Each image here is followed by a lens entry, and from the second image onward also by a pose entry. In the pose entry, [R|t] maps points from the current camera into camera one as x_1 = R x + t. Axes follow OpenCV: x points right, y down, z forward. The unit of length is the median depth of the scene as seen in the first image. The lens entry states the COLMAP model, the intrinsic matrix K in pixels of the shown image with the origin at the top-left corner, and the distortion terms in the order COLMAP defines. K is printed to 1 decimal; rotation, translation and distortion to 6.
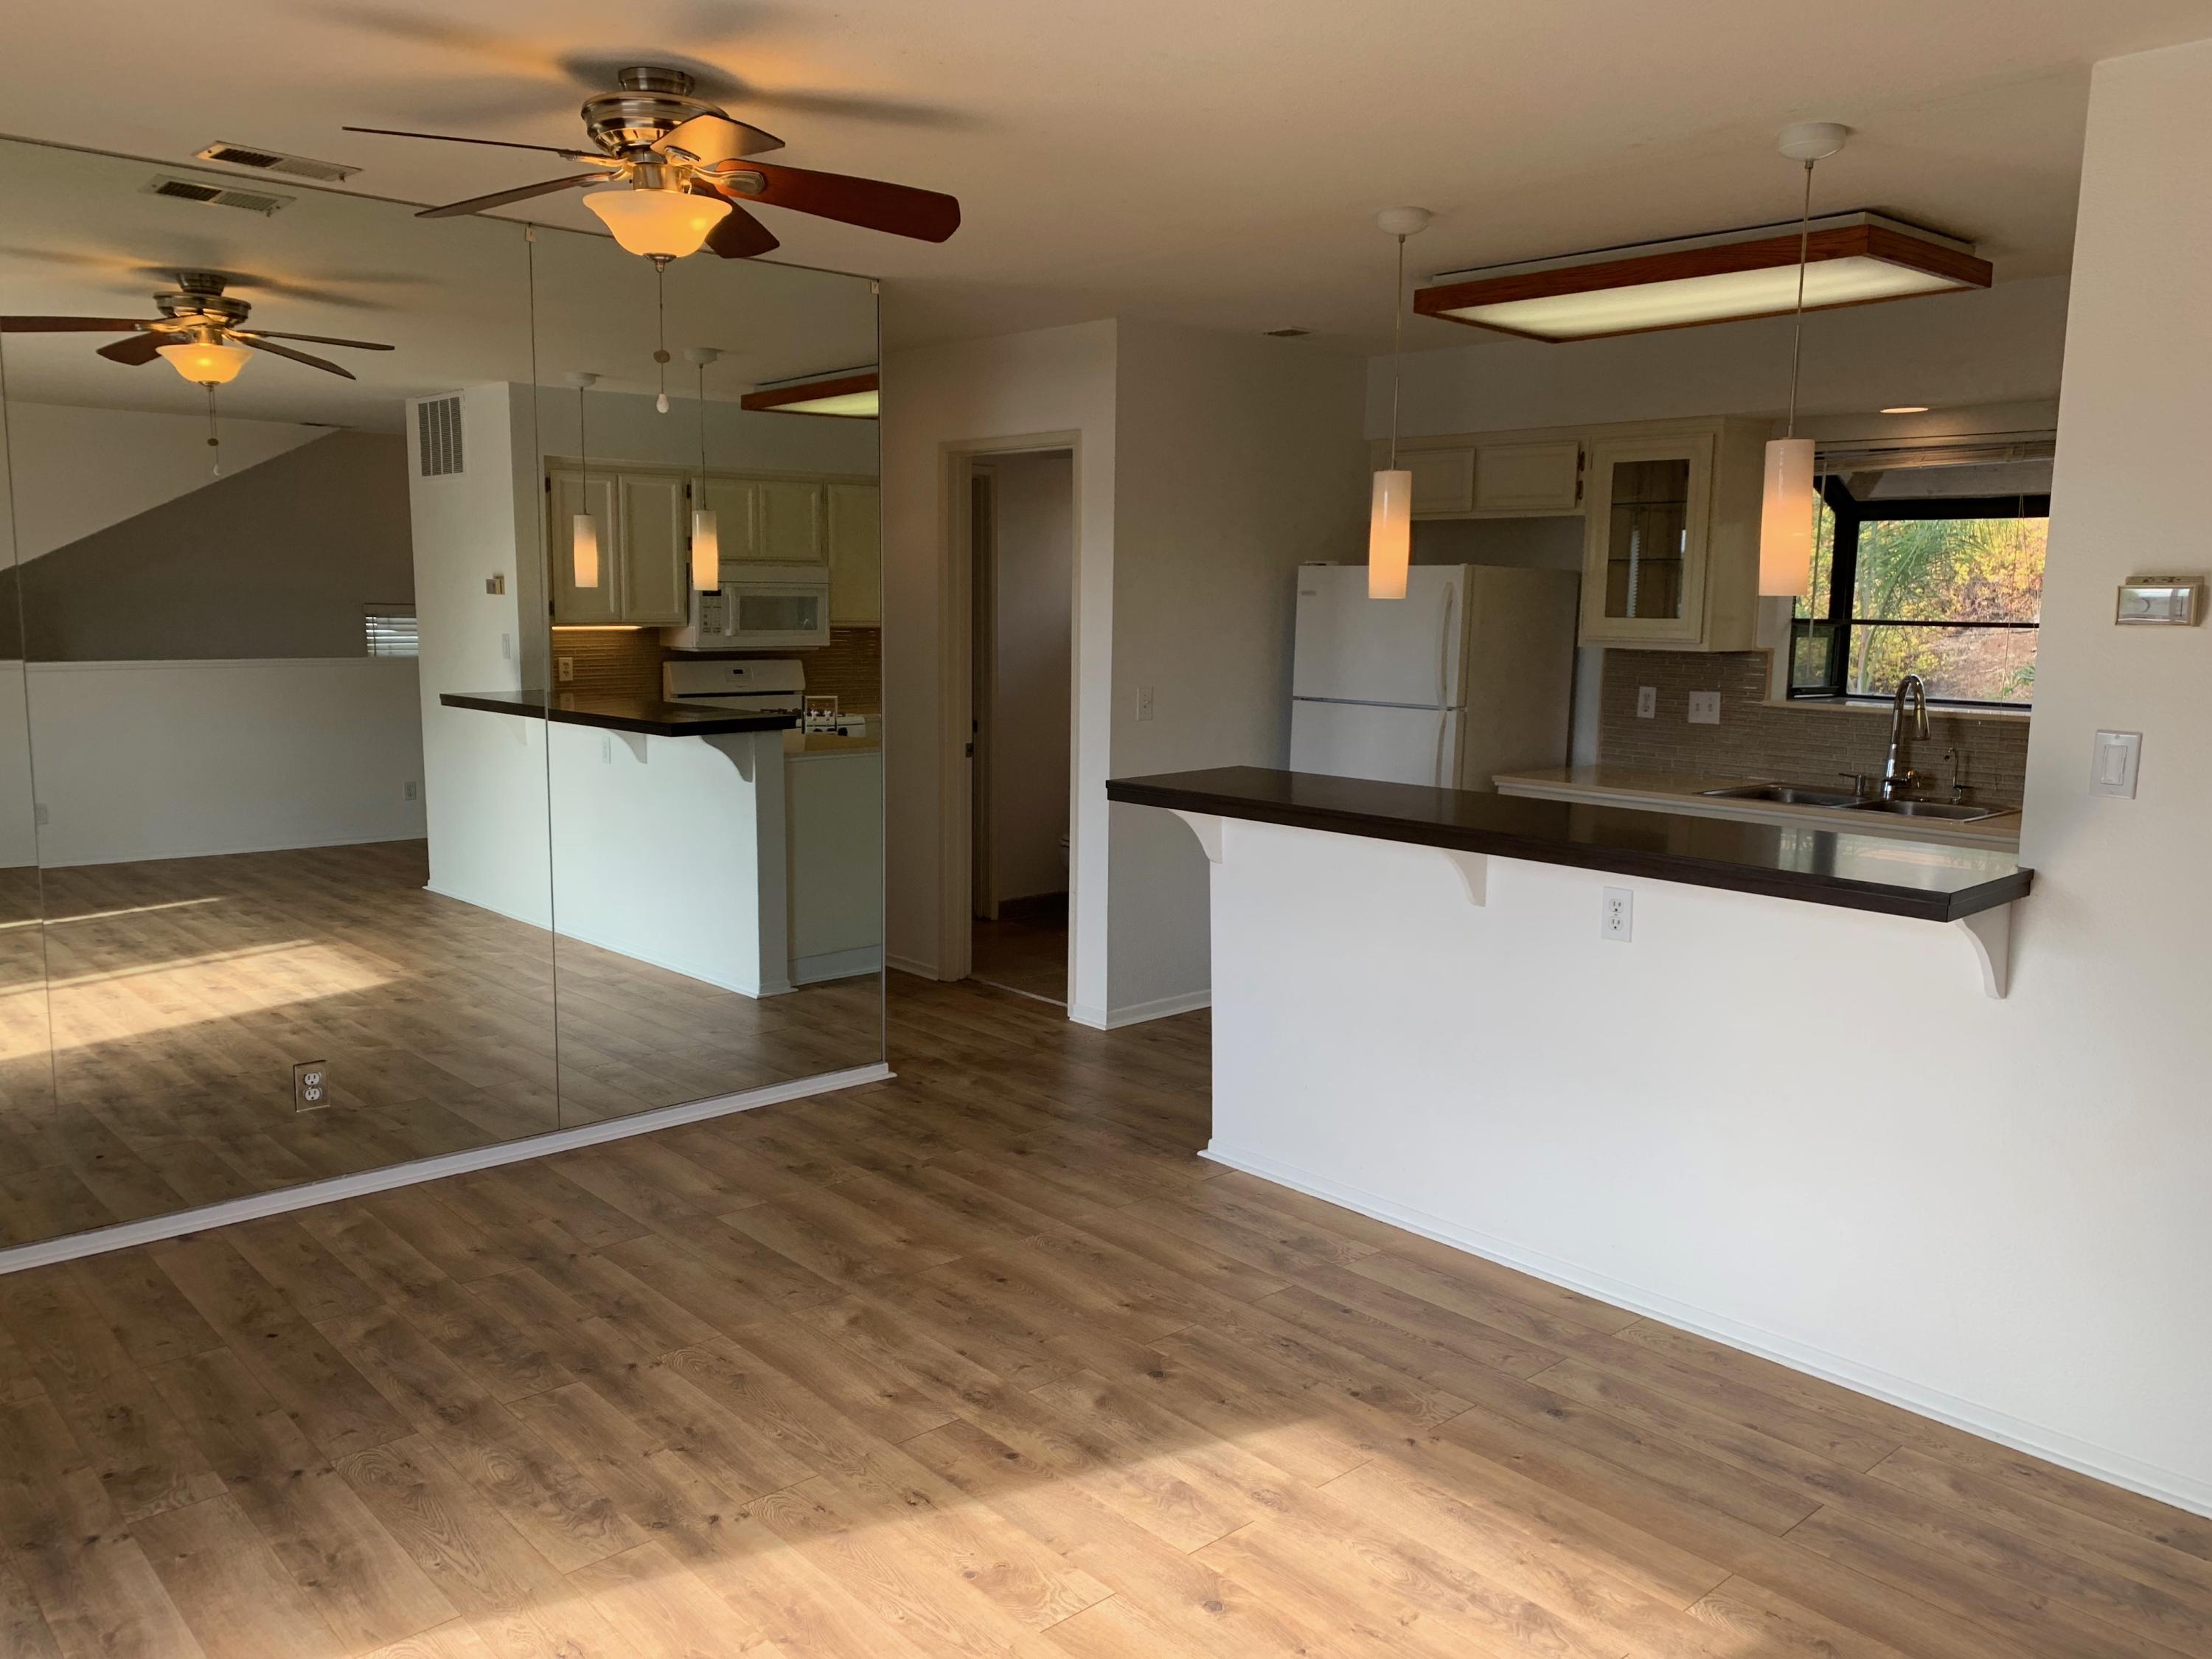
lens RADIAL K [[1699.0, 0, 1093.9], [0, 1699.0, 822.4], [0, 0, 1]] dist [0.042157, -0.052807]
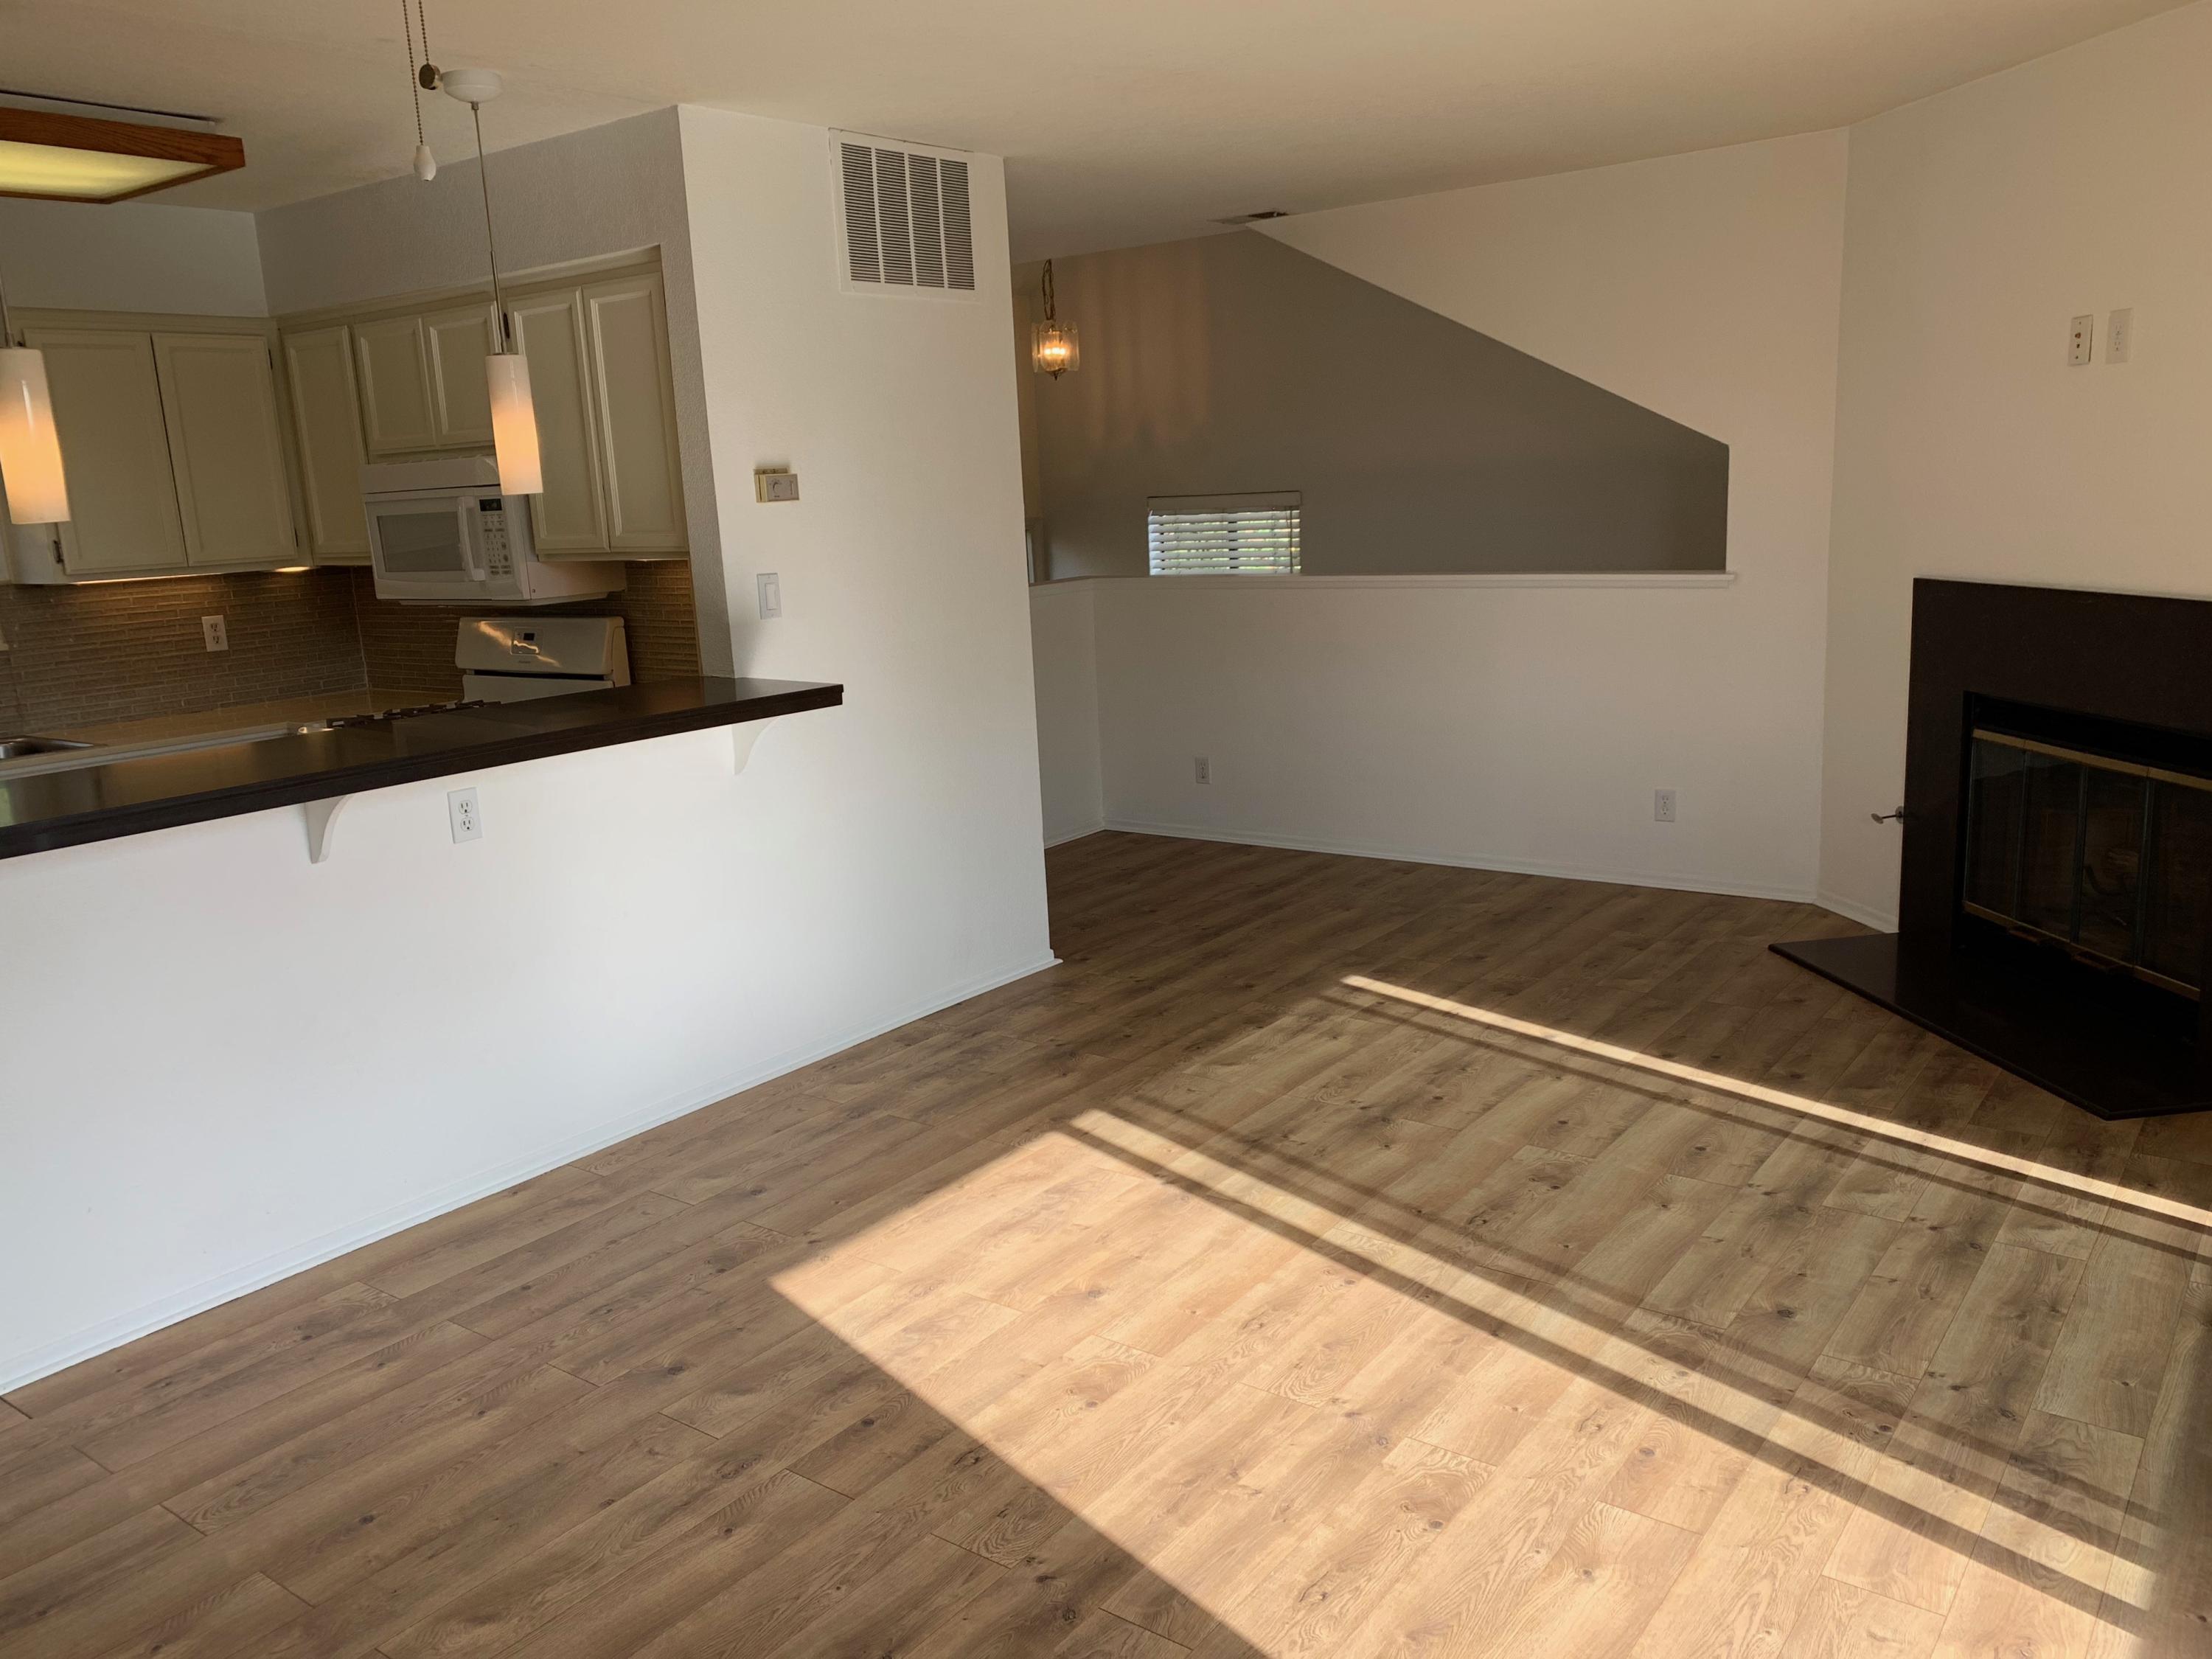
lens RADIAL K [[1699.0, 0, 1101.8], [0, 1699.0, 836.4], [0, 0, 1]] dist [0.042157, -0.052807]
pose [[-0.191213, -0.207072, 0.959458, -0.837803], [0.184020, 0.952599, 0.242265, -0.124842], [-0.964144, 0.222884, -0.144044, 0.878580]]
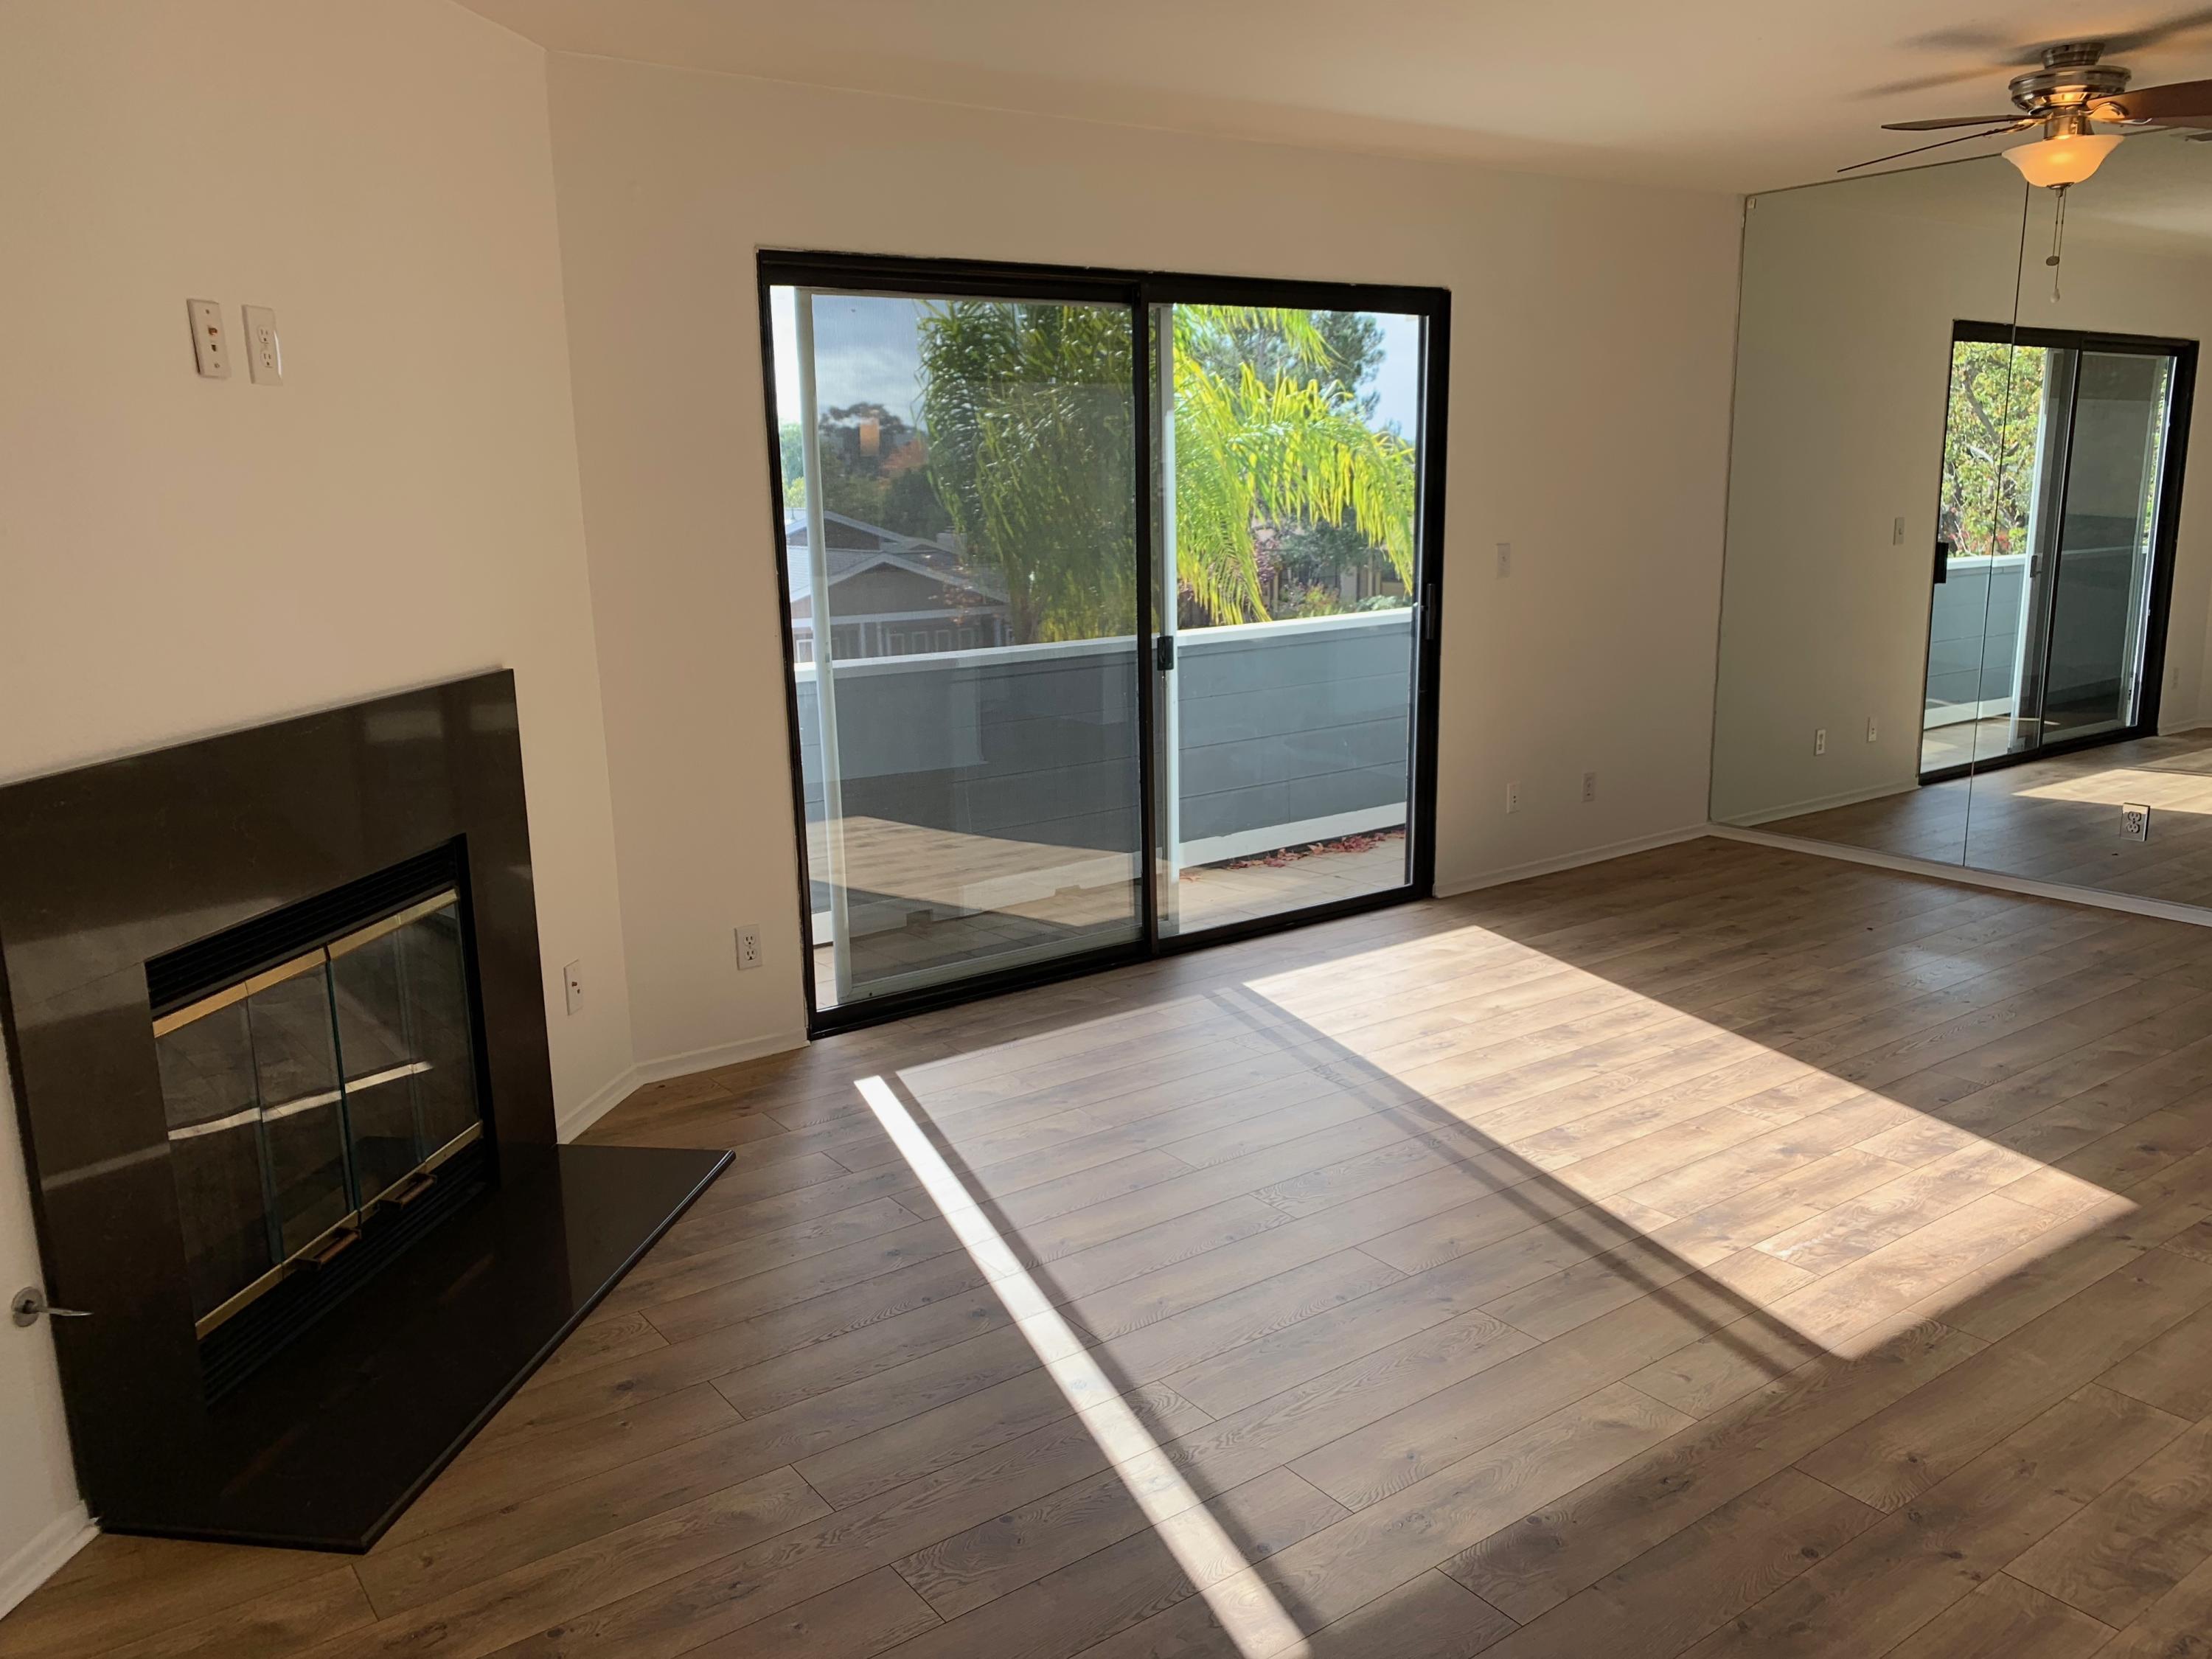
lens RADIAL K [[1699.0, 0, 1124.5], [0, 1699.0, 835.3], [0, 0, 1]] dist [0.042157, -0.052807]
pose [[-0.094262, 0.198625, -0.975532, 1.172047], [-0.119702, 0.970525, 0.209172, -0.025050], [0.988325, 0.136490, -0.067708, 0.409706]]
